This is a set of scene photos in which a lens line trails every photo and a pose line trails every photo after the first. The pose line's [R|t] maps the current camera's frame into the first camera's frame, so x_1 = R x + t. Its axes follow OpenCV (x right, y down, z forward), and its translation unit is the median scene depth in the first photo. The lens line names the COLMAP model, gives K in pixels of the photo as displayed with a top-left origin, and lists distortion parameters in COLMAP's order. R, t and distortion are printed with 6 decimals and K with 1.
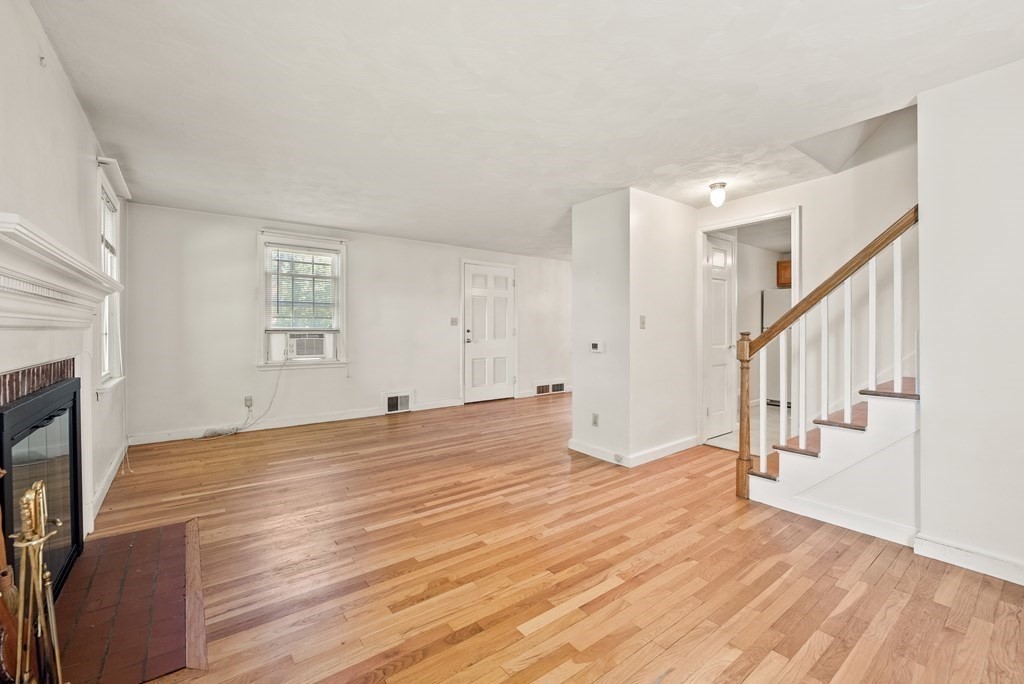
lens RADIAL K [[427.8, 0, 510.0], [0, 427.8, 327.9], [0, 0, 1]] dist [-0.014207, 0.004284]
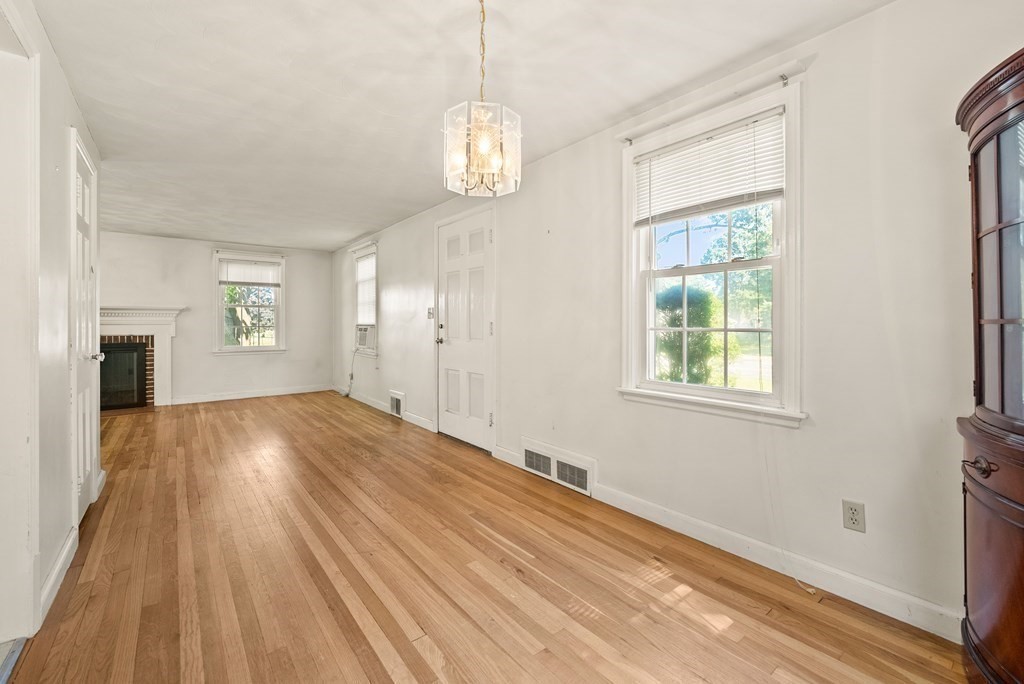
lens RADIAL K [[430.3, 0, 513.6], [0, 430.3, 322.7], [0, 0, 1]] dist [-0.004792, -0.000237]
pose [[0.014710, -0.001689, -0.999890, 1.172158], [0.007024, 0.999974, -0.001586, 0.006754], [0.999867, -0.007000, 0.014722, 2.212227]]
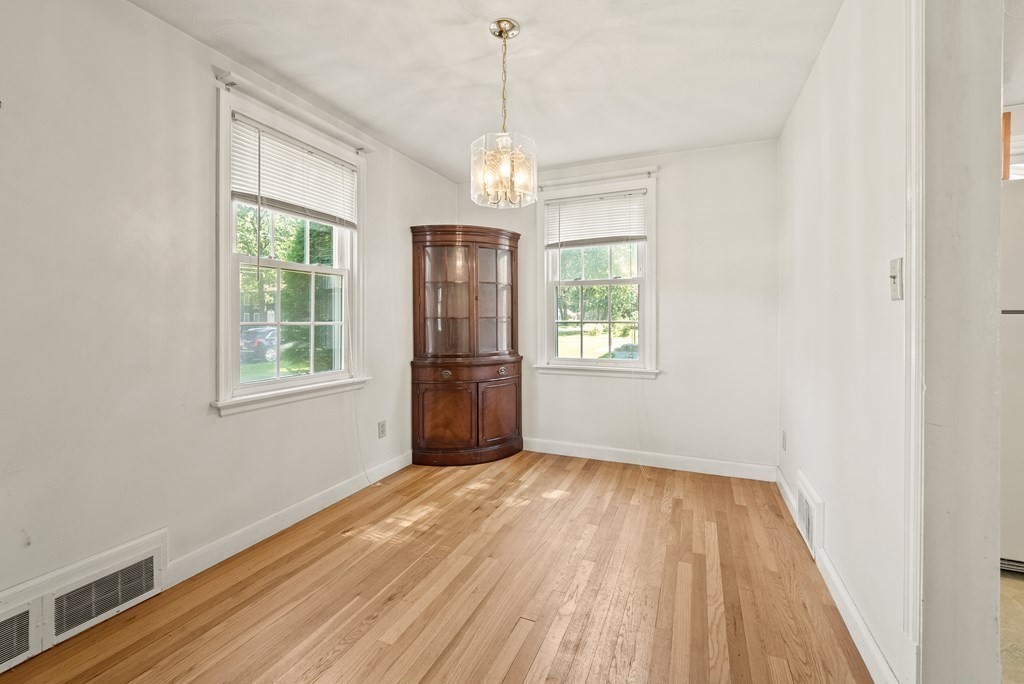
lens RADIAL K [[430.3, 0, 513.6], [0, 430.3, 322.7], [0, 0, 1]] dist [-0.004792, -0.000237]
pose [[0.872516, -0.001757, 0.488582, 0.420466], [-0.003964, 0.999935, 0.010674, 0.007735], [-0.488569, -0.011250, 0.872453, 1.678913]]
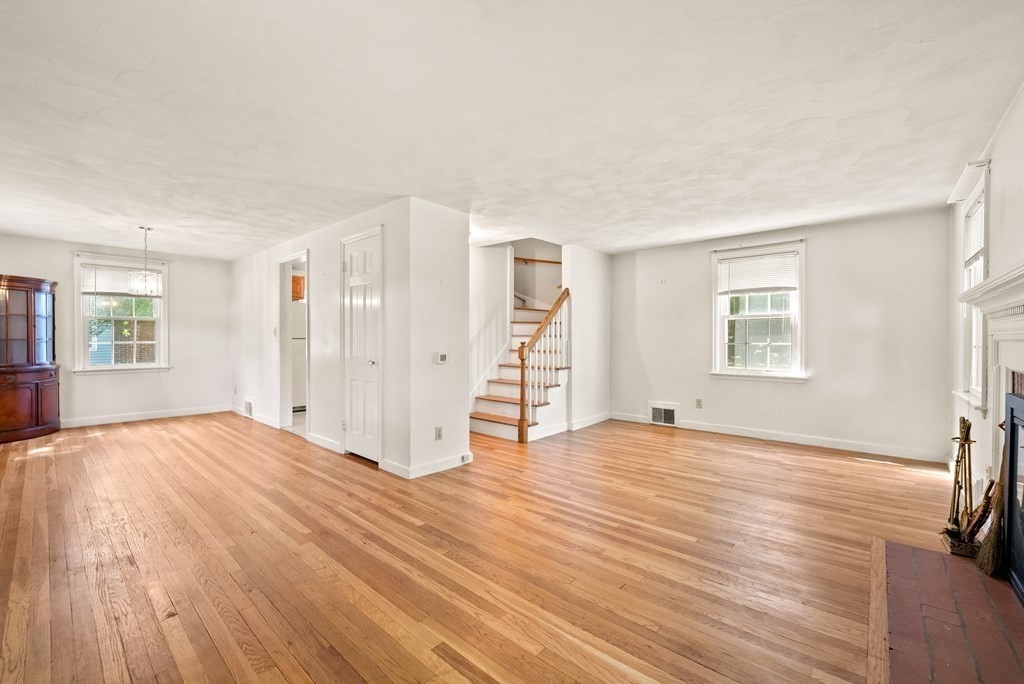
lens RADIAL K [[418.8, 0, 512.0], [0, 418.8, 342.0], [0, 0, 1]] dist [-0.013029, 0.000217]
pose [[-0.194618, -0.006285, 0.980859, -0.930236], [-0.004633, 0.999974, 0.005489, 0.001024], [-0.980868, -0.003476, -0.194642, 1.238641]]
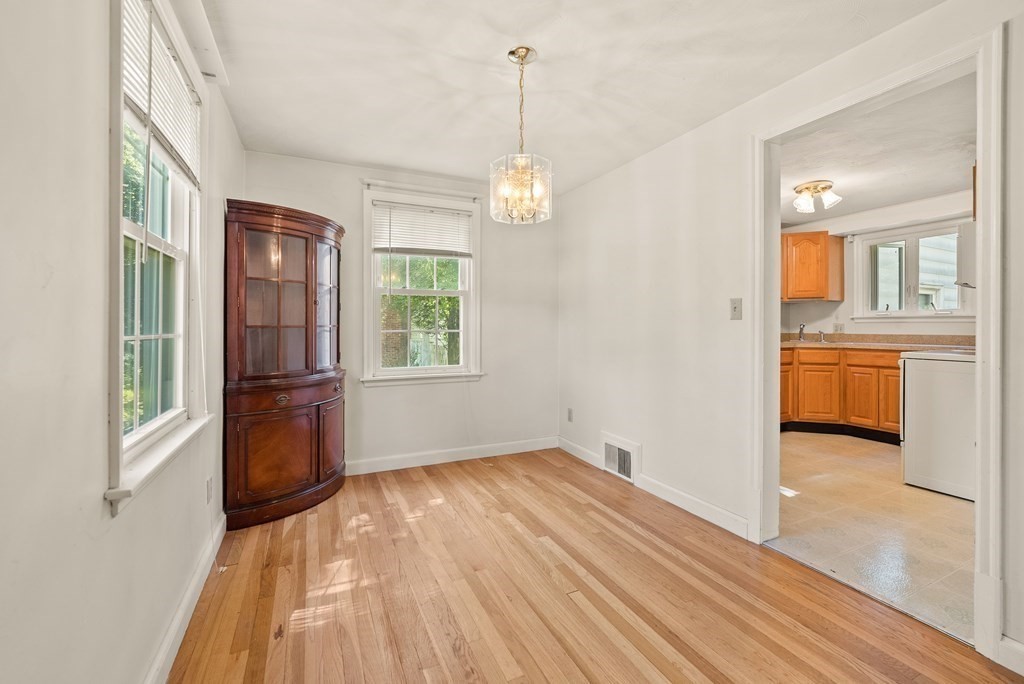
lens RADIAL K [[432.0, 0, 507.7], [0, 432.0, 328.7], [0, 0, 1]] dist [-0.008019, 0.000015]
pose [[0.217790, -0.002897, 0.975991, 0.096051], [-0.005227, 0.999978, 0.004135, 0.005464], [-0.975982, -0.006002, 0.217770, 2.070147]]
